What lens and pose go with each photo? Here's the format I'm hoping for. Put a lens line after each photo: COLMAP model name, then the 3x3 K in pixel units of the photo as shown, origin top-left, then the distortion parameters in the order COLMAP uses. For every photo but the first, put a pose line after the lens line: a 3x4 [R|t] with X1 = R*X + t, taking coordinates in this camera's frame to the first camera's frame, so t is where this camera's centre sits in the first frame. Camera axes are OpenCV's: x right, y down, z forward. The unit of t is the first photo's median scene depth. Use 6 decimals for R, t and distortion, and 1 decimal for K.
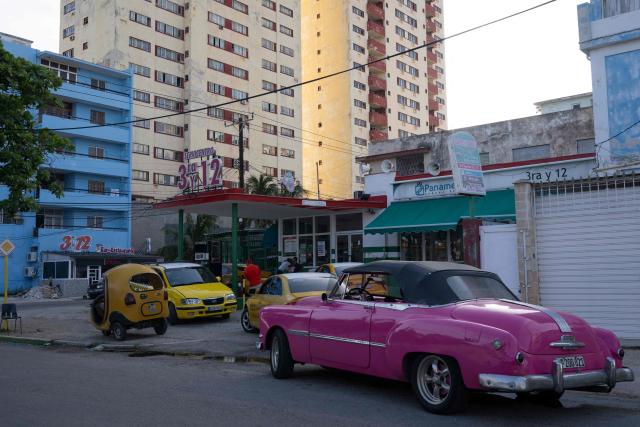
lens RADIAL K [[626.1, 0, 294.3], [0, 626.1, 213.7], [0, 0, 1]] dist [0.002984, 0.001130]
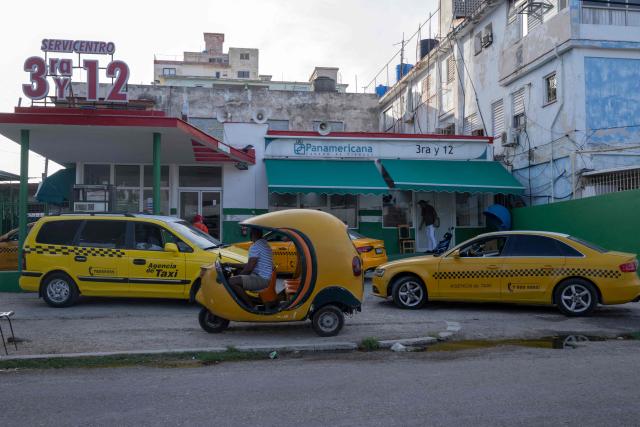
lens RADIAL K [[626.1, 0, 294.3], [0, 626.1, 213.7], [0, 0, 1]] dist [0.002984, 0.001130]
pose [[0.659912, 0.051935, 0.749546, -0.468303], [-0.079146, 0.996863, 0.000609, 0.054886], [-0.747163, -0.059726, 0.661952, 0.392239]]
